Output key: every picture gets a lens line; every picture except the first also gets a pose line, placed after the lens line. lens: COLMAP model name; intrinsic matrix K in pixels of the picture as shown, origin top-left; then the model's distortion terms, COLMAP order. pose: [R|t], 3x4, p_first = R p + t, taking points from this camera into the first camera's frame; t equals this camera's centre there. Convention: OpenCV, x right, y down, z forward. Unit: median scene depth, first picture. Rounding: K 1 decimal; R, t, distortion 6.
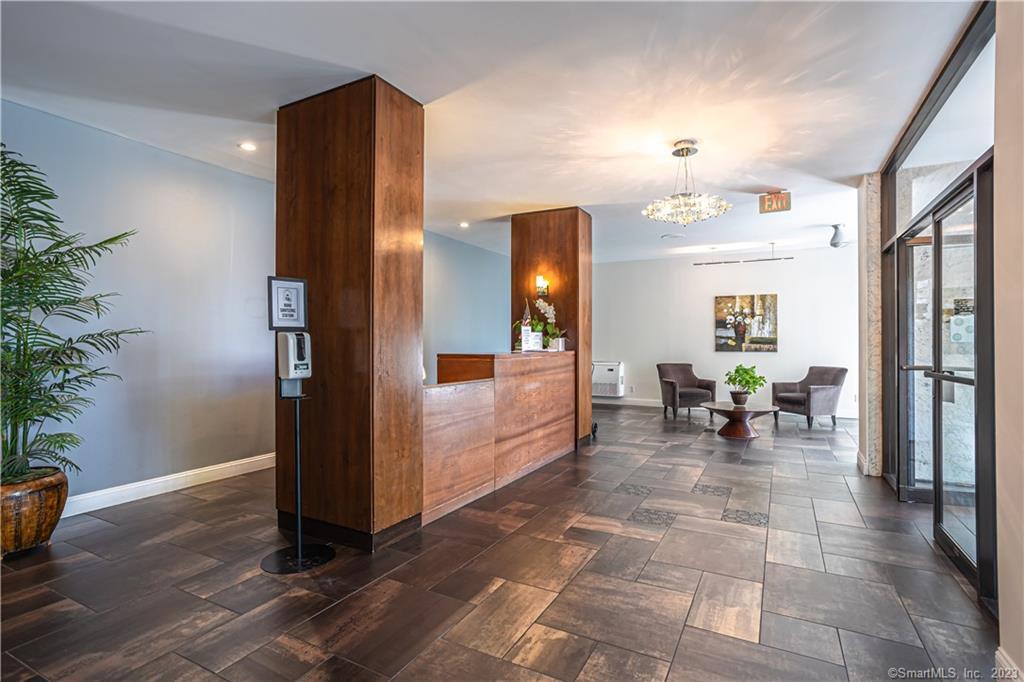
lens RADIAL K [[493.3, 0, 506.0], [0, 493.3, 338.4], [0, 0, 1]] dist [0.003739, 0.000351]
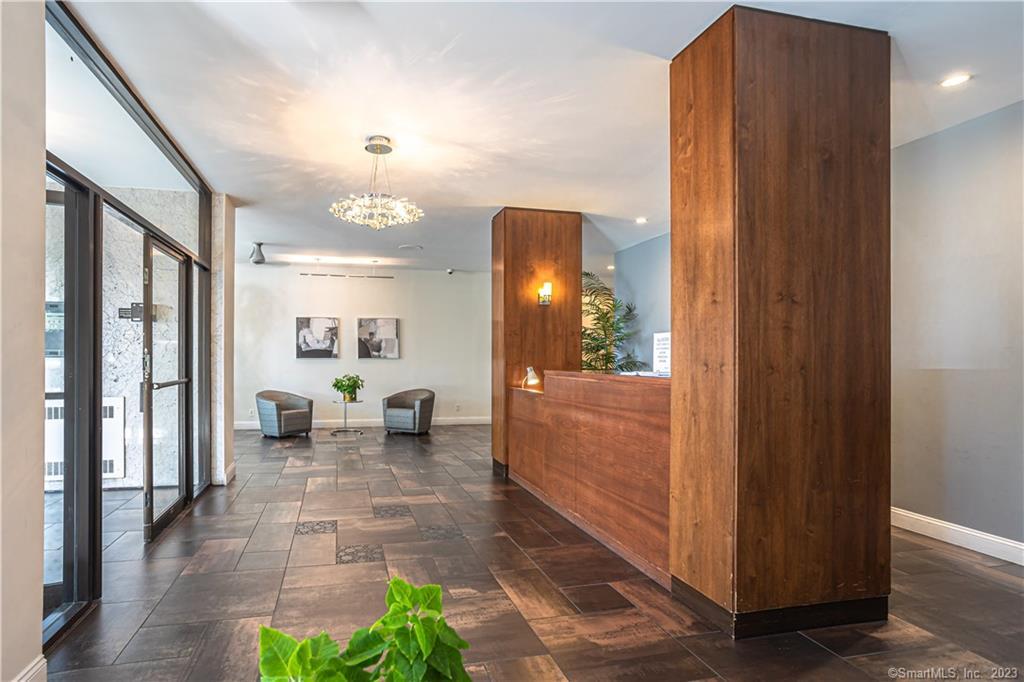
lens RADIAL K [[650.0, 0, 509.3], [0, 650.0, 349.2], [0, 0, 1]] dist [-0.006651, -0.000658]
pose [[-0.726689, -0.005274, -0.686946, 1.081214], [0.004390, 0.999914, -0.012321, 0.007890], [0.686952, -0.011969, -0.726604, 2.177809]]
